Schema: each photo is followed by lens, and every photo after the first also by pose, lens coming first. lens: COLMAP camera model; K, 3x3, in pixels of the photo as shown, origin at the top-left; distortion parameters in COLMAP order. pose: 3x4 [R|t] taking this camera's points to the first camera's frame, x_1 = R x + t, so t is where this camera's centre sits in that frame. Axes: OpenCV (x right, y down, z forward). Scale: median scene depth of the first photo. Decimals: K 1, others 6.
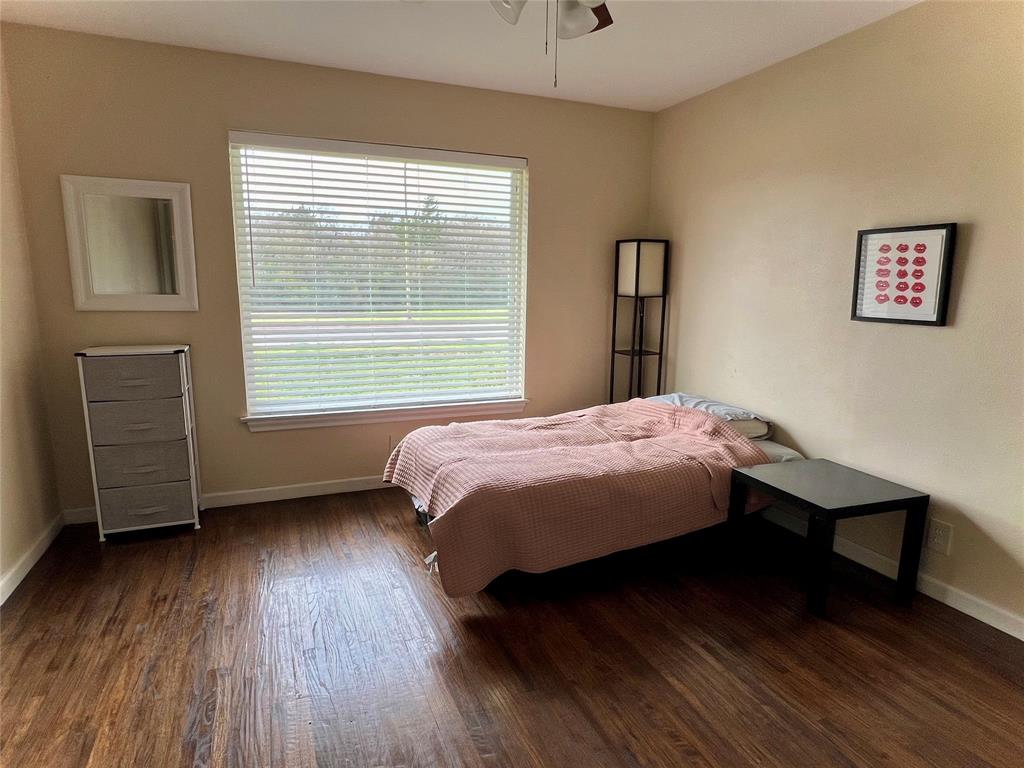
lens RADIAL K [[585.7, 0, 512.0], [0, 585.7, 384.0], [0, 0, 1]] dist [-0.042621, 0.000042]
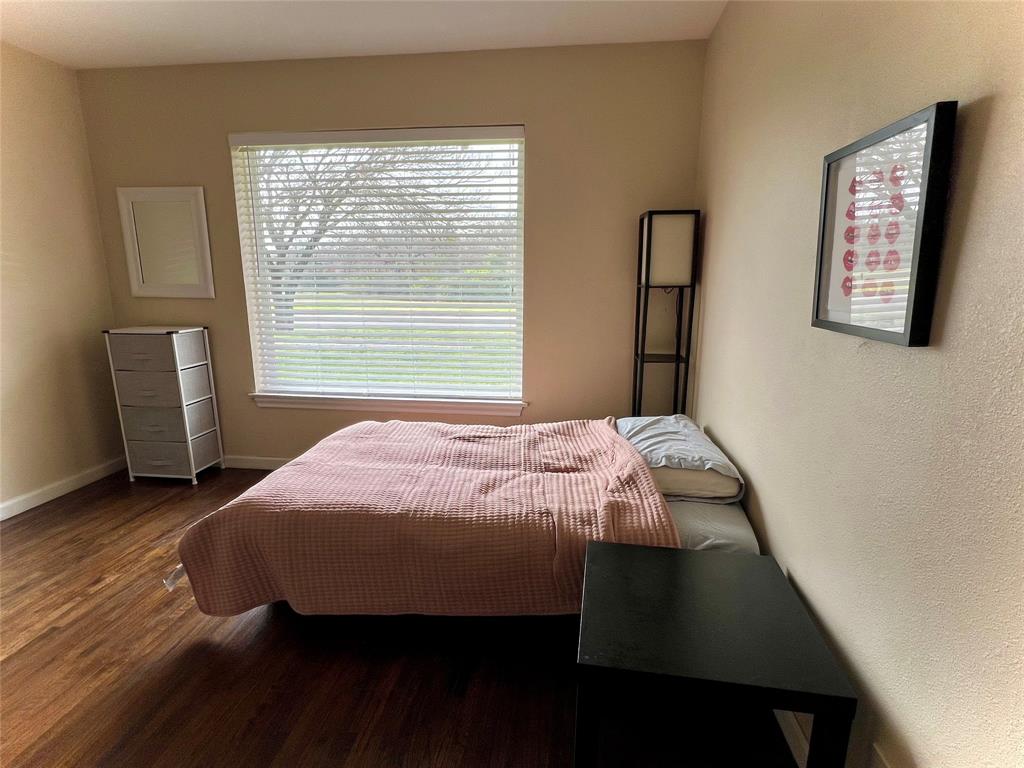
lens RADIAL K [[529.2, 0, 512.0], [0, 529.2, 384.0], [0, 0, 1]] dist [-0.031750, -0.000364]
pose [[0.876892, 0.088211, -0.472525, 0.498691], [-0.073310, 0.996060, 0.049899, -0.052103], [0.475065, -0.009115, 0.879904, 0.369377]]
